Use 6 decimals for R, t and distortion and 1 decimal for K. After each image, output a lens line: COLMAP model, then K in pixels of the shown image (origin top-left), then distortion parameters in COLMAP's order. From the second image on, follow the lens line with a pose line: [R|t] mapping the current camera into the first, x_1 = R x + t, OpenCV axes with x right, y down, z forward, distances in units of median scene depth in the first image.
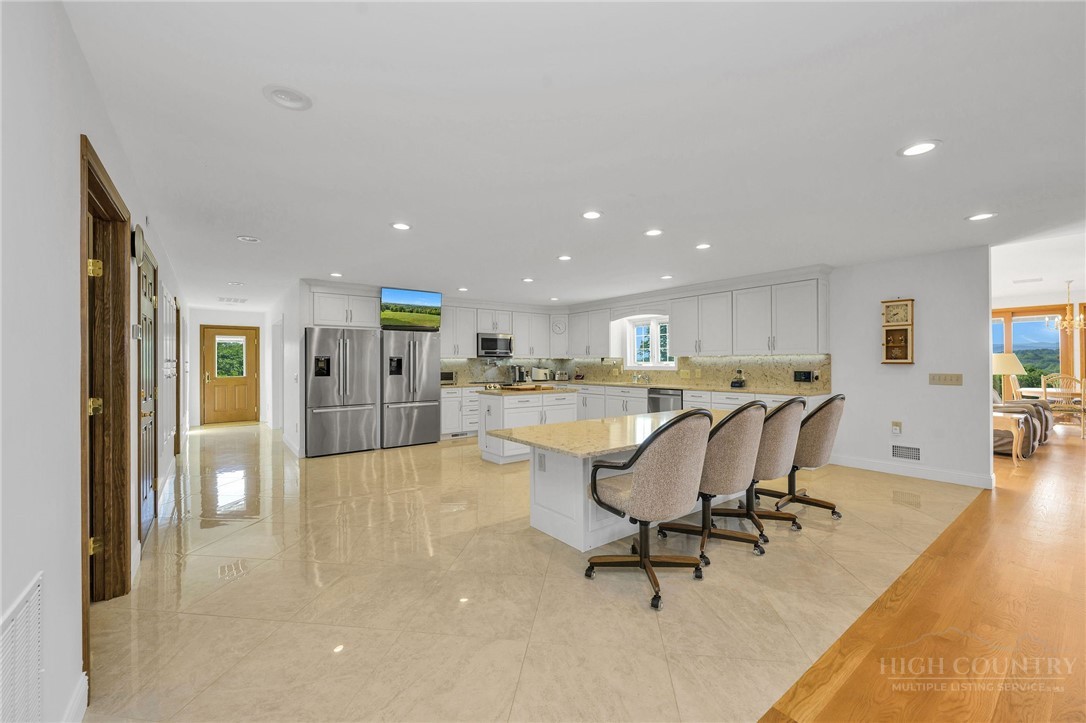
lens RADIAL K [[430.0, 0, 524.4], [0, 430.0, 360.2], [0, 0, 1]] dist [0.002781, -0.000053]
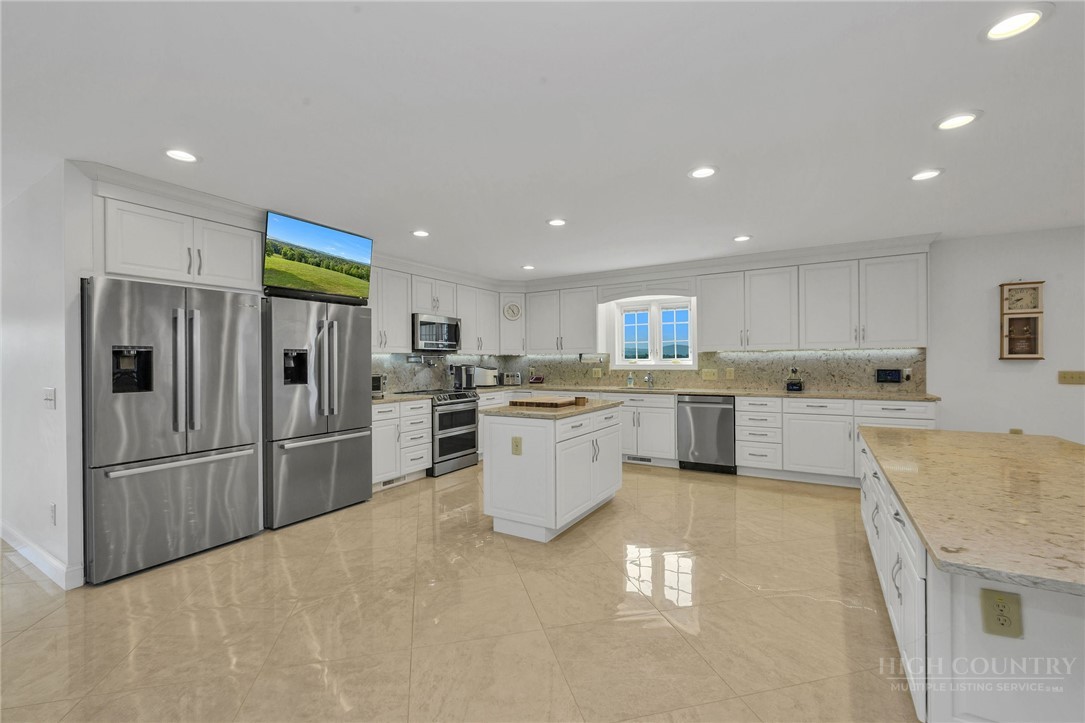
lens RADIAL K [[446.2, 0, 513.5], [0, 446.2, 366.9], [0, 0, 1]] dist [-0.011970, 0.000305]
pose [[0.928342, -0.006942, 0.371662, -0.245231], [0.000886, 0.999864, 0.016462, 0.005326], [-0.371726, -0.014953, 0.928222, 0.394914]]
